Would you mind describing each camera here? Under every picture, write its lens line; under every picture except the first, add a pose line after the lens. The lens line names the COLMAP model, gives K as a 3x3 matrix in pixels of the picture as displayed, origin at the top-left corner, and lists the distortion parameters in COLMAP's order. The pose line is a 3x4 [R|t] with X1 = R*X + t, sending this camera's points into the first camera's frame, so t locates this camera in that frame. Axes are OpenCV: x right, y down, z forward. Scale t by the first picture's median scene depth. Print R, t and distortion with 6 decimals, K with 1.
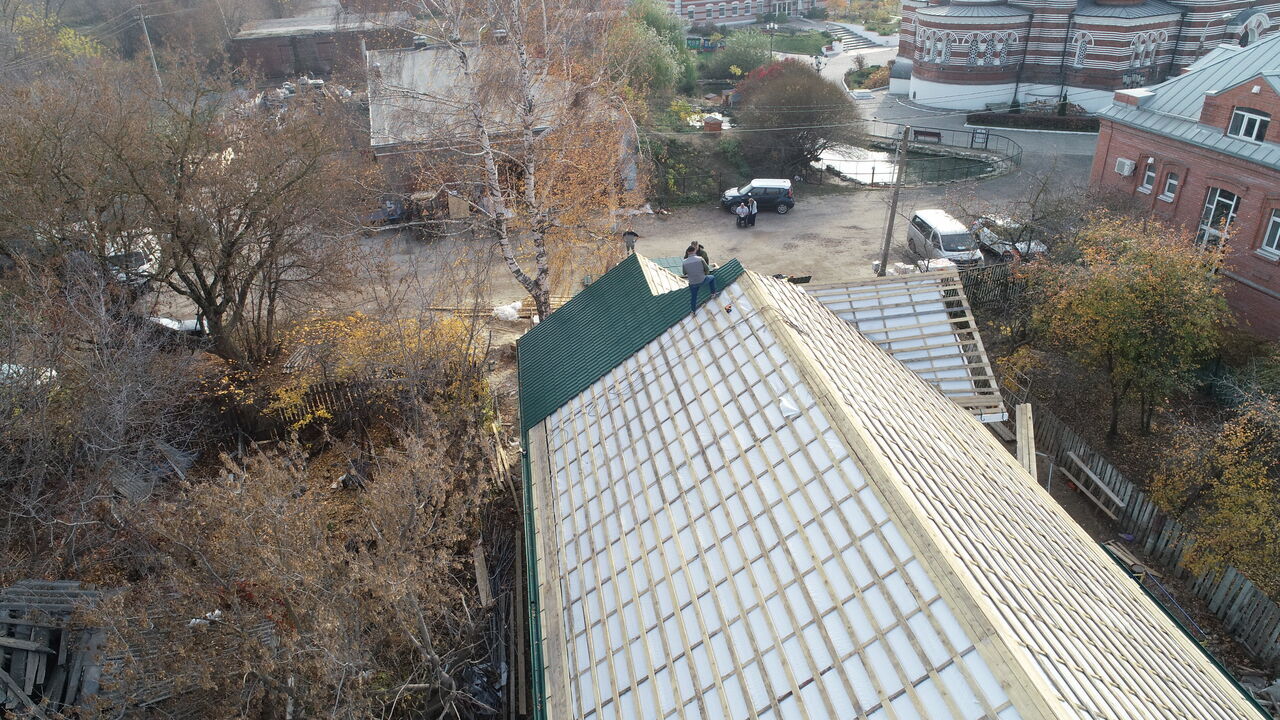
lens RADIAL K [[856.8, 0, 638.0], [0, 856.8, 361.5], [0, 0, 1]] dist [-0.002678, 0.000555]
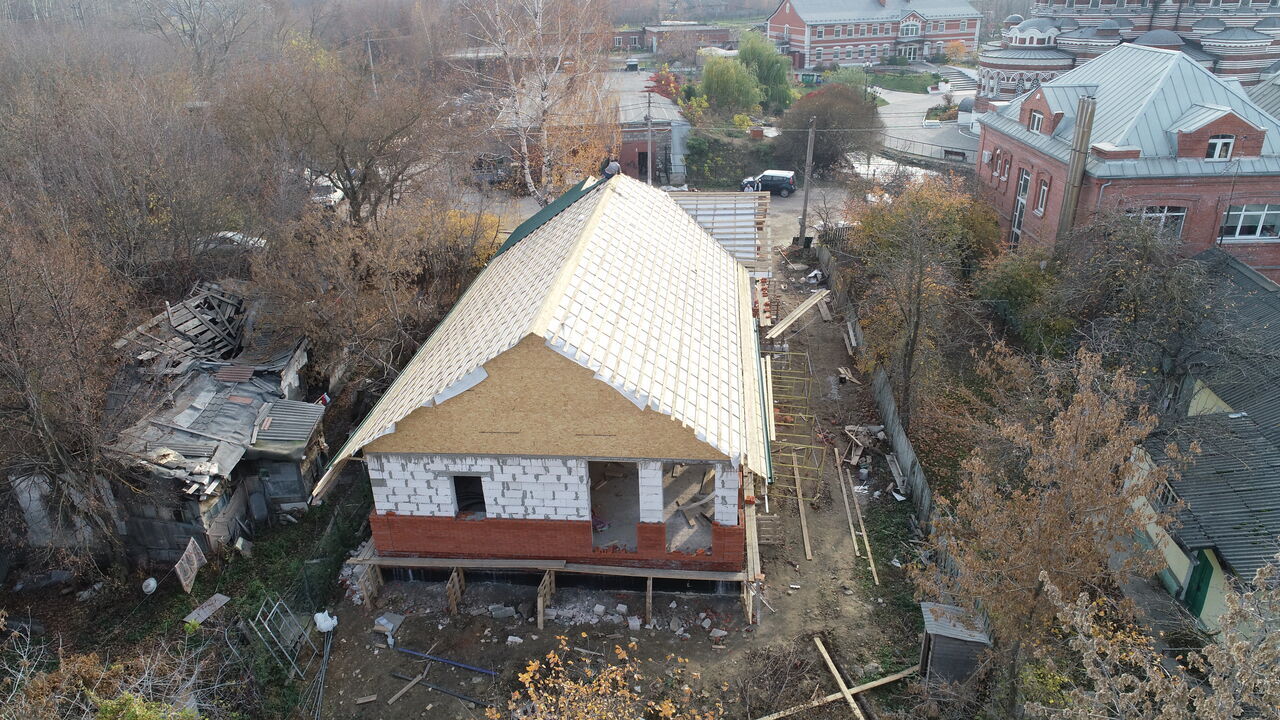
lens RADIAL K [[856.8, 0, 635.8], [0, 856.8, 364.6], [0, 0, 1]] dist [-0.002678, 0.000555]
pose [[0.971223, 0.108323, -0.212112, 0.181582], [-0.117772, 0.992512, -0.032392, 0.105801], [0.207015, 0.056441, 0.976708, -0.212273]]
